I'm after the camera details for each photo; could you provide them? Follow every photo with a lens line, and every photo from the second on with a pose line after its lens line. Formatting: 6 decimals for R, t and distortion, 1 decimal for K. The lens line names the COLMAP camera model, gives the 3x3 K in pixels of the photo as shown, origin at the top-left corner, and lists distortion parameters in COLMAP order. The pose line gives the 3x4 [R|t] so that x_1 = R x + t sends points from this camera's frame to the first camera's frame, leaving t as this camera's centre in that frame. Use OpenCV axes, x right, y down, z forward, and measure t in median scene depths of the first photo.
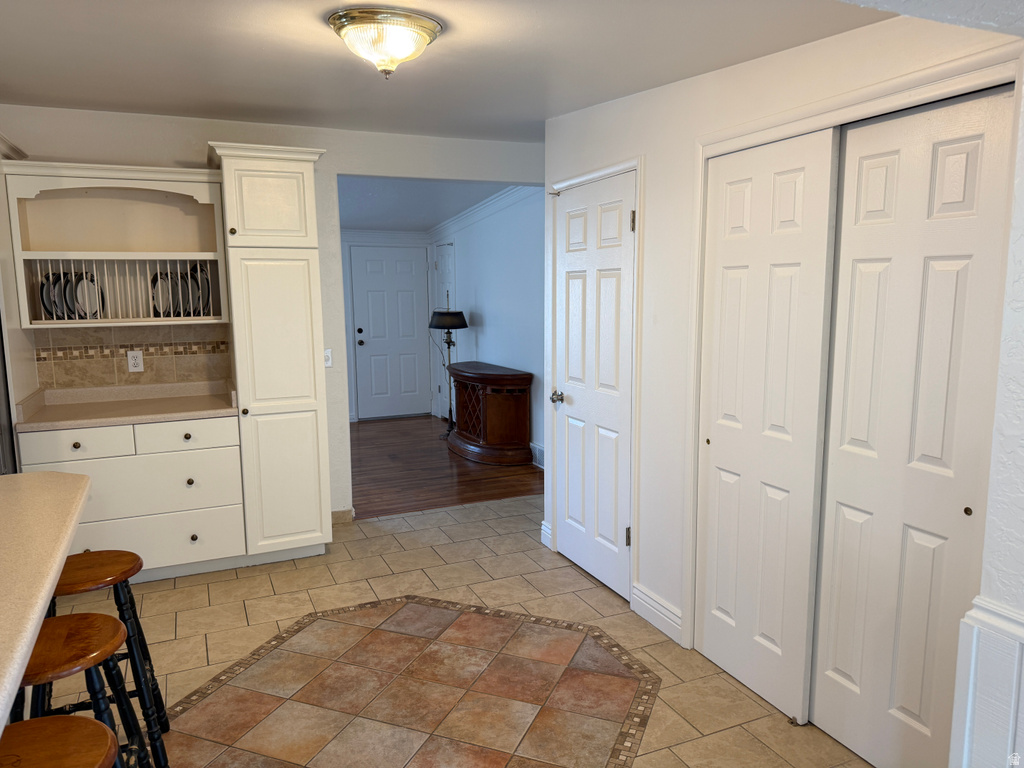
lens RADIAL K [[727.3, 0, 508.1], [0, 727.3, 382.9], [0, 0, 1]] dist [0.051290, -0.065719]
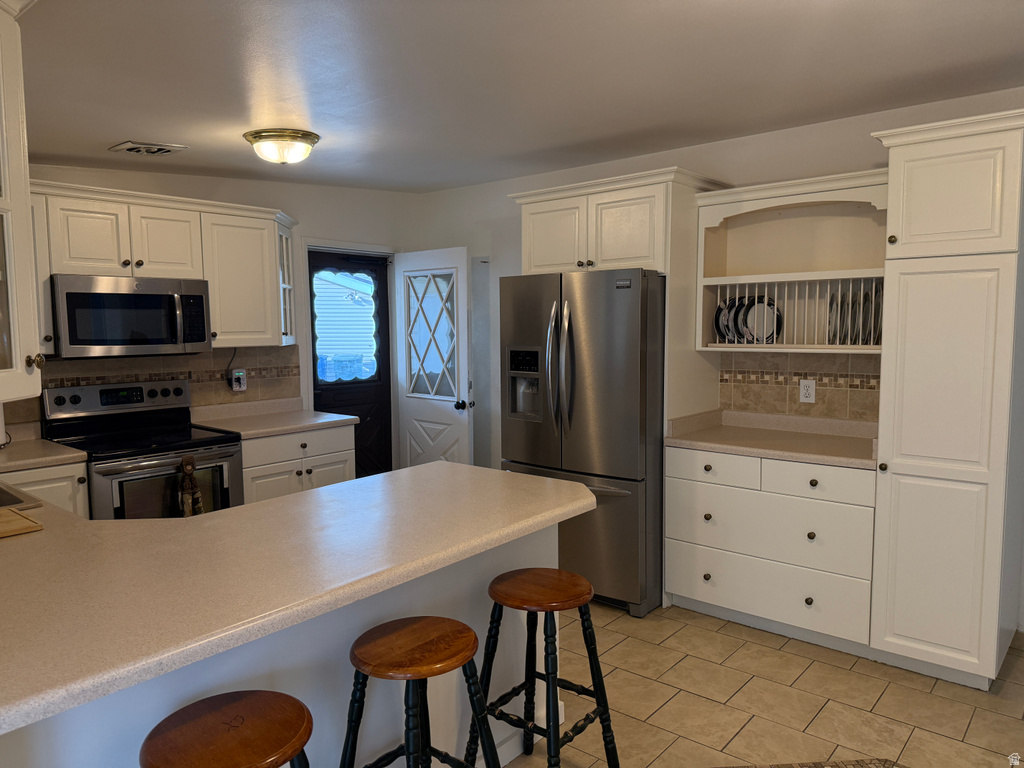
lens RADIAL K [[727.3, 0, 508.1], [0, 727.3, 382.9], [0, 0, 1]] dist [0.051290, -0.065719]
pose [[0.438314, 0.083125, -0.894970, 0.155545], [-0.113513, 0.992861, 0.036624, -0.032100], [0.891625, 0.085538, 0.444621, 0.267853]]
